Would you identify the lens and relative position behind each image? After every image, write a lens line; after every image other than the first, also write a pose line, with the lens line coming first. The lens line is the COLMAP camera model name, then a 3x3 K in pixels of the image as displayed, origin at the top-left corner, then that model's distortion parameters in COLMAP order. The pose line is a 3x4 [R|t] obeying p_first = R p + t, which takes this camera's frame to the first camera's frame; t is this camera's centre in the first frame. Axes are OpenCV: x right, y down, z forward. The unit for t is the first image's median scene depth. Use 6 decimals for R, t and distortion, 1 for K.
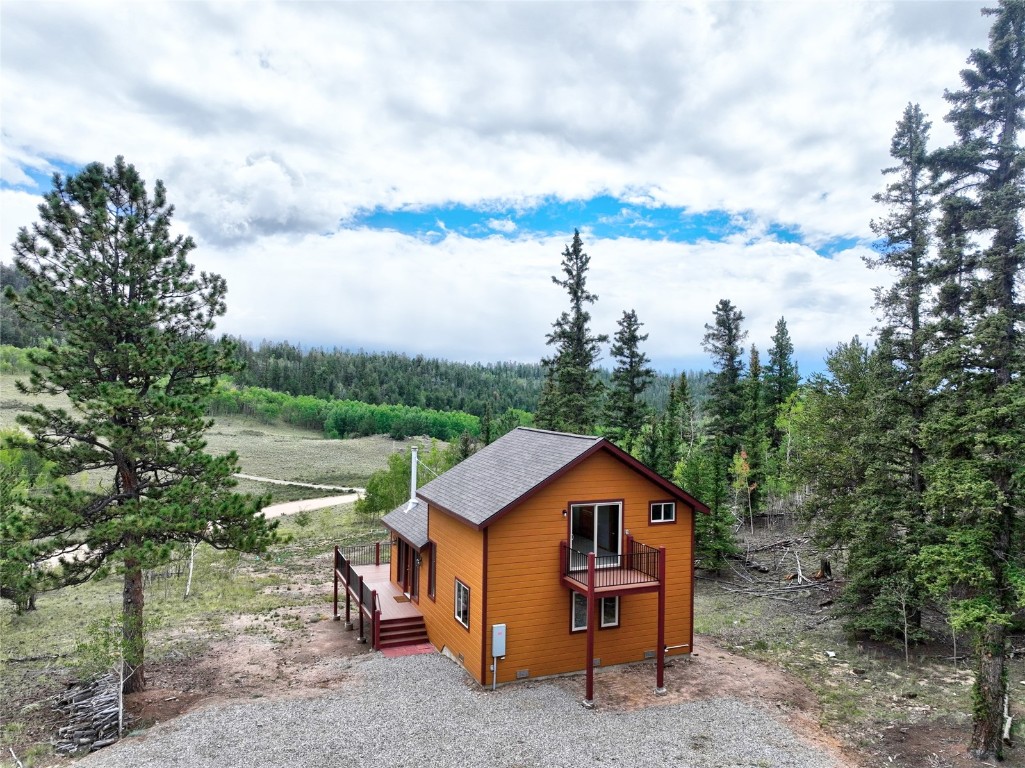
lens RADIAL K [[728.5, 0, 512.5], [0, 728.5, 384.0], [0, 0, 1]] dist [0.010602, 0.007640]
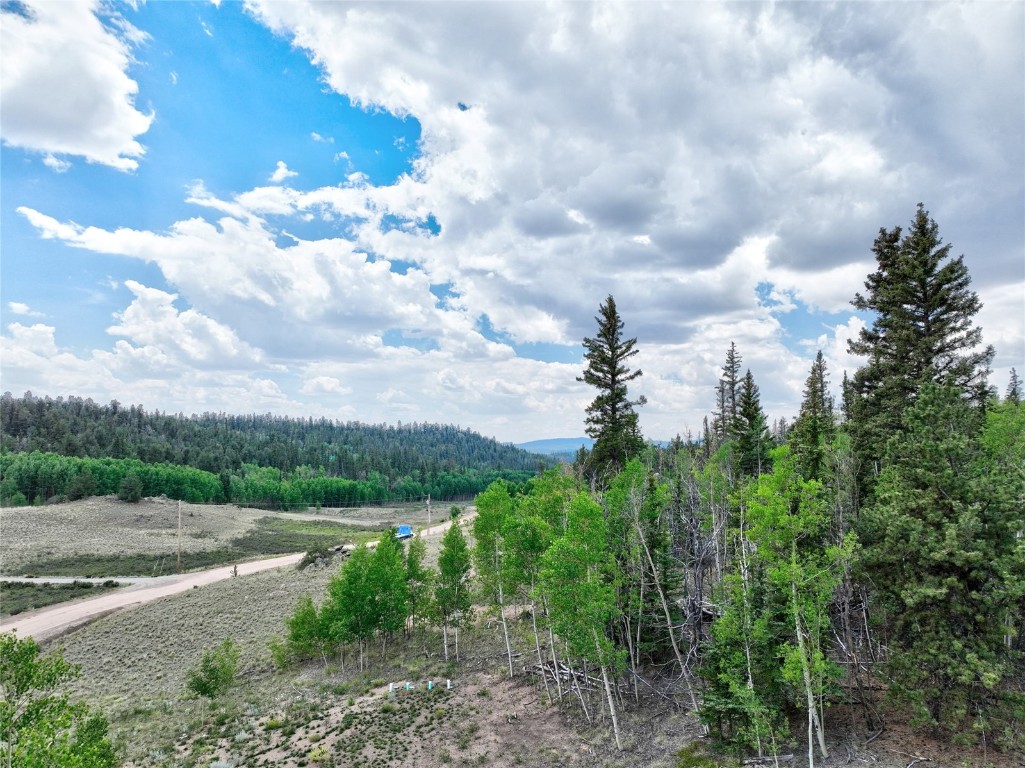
lens RADIAL K [[720.4, 0, 514.7], [0, 720.4, 383.2], [0, 0, 1]] dist [0.003305, 0.008786]
pose [[0.914551, 0.022586, 0.403839, -0.158607], [0.009752, 0.996918, -0.077841, 0.028650], [-0.404352, 0.075127, 0.911512, 0.290349]]
